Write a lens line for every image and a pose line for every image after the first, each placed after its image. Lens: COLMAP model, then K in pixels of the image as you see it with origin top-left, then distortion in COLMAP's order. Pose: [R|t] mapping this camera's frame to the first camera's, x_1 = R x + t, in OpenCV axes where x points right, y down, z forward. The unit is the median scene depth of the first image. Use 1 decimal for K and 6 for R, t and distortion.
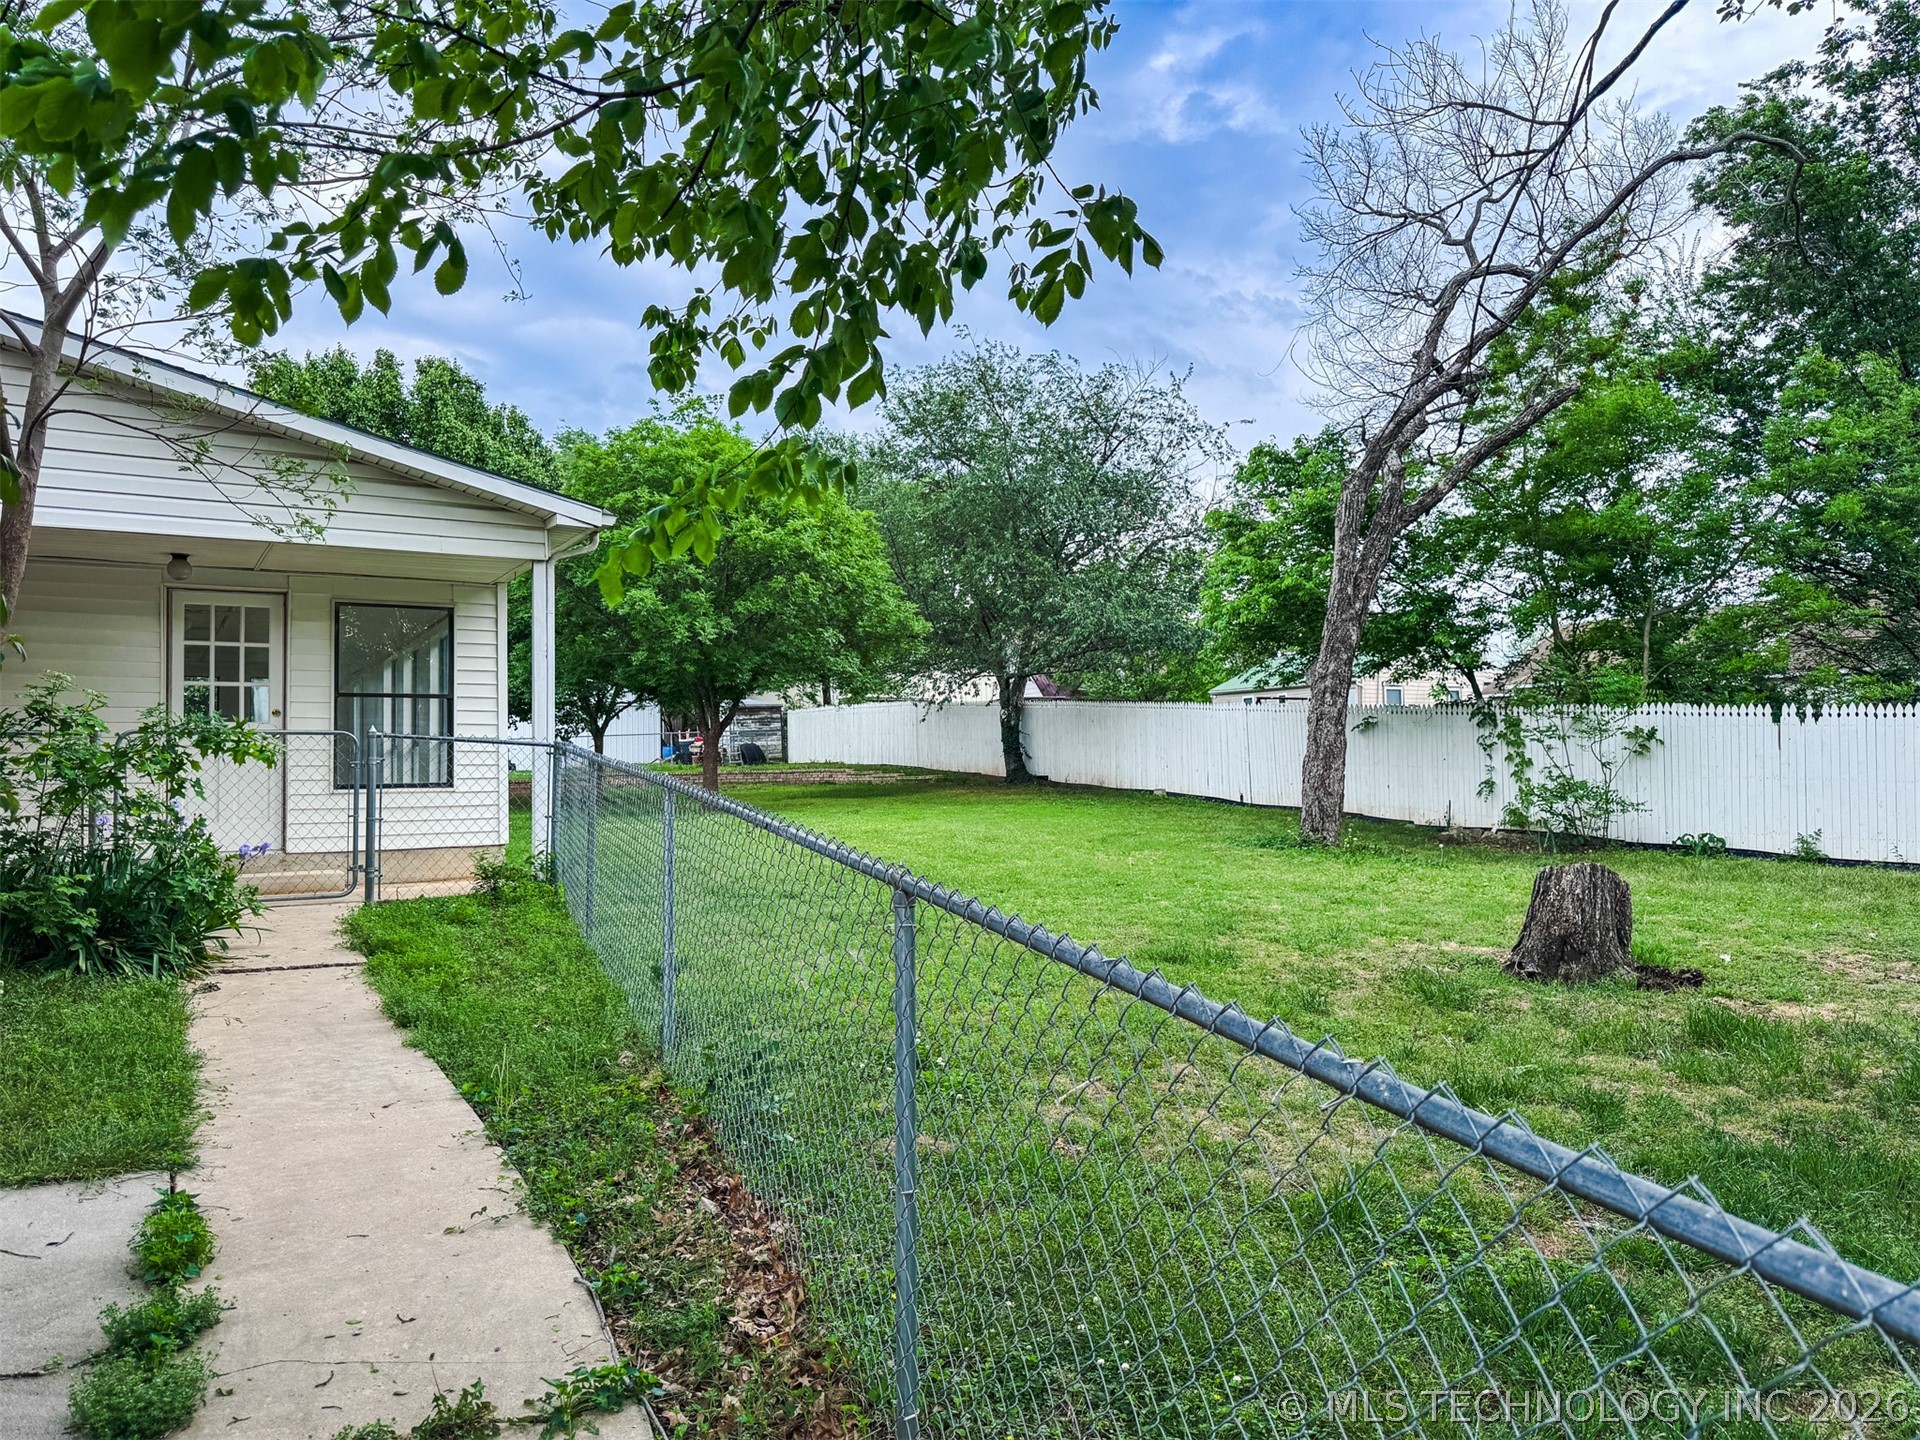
lens RADIAL K [[1368.9, 0, 958.6], [0, 1368.9, 723.1], [0, 0, 1]] dist [-0.000447, -0.001780]
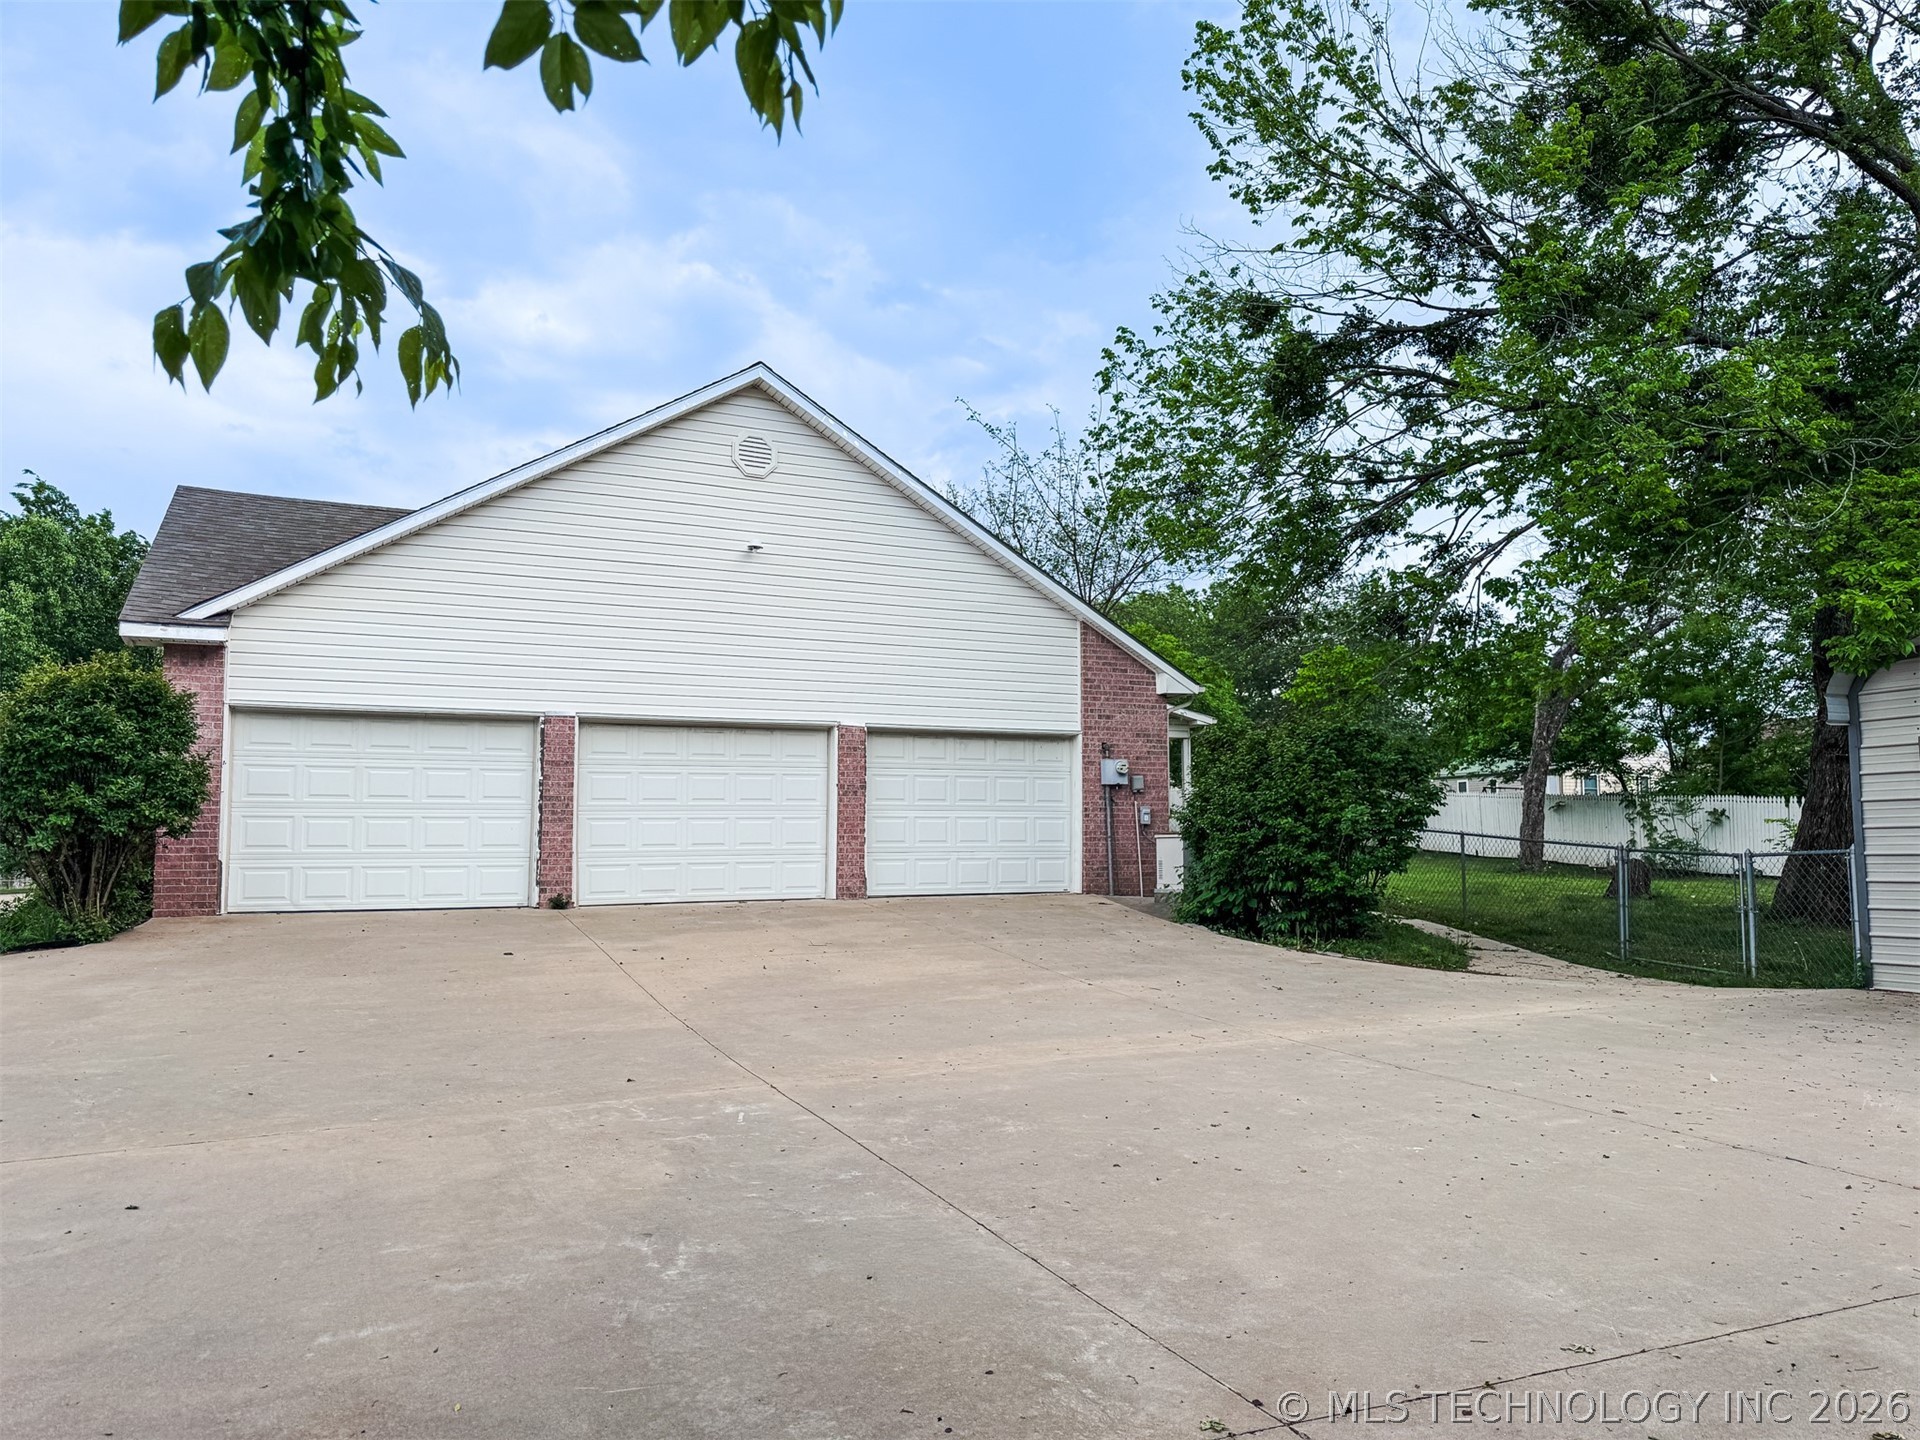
lens RADIAL K [[1368.9, 0, 961.8], [0, 1368.9, 719.6], [0, 0, 1]] dist [-0.000447, -0.001780]
pose [[0.991770, -0.007904, -0.127791, -0.244303], [0.000074, 0.998128, -0.061166, -0.004095], [0.128036, 0.060653, 0.989913, -0.885577]]
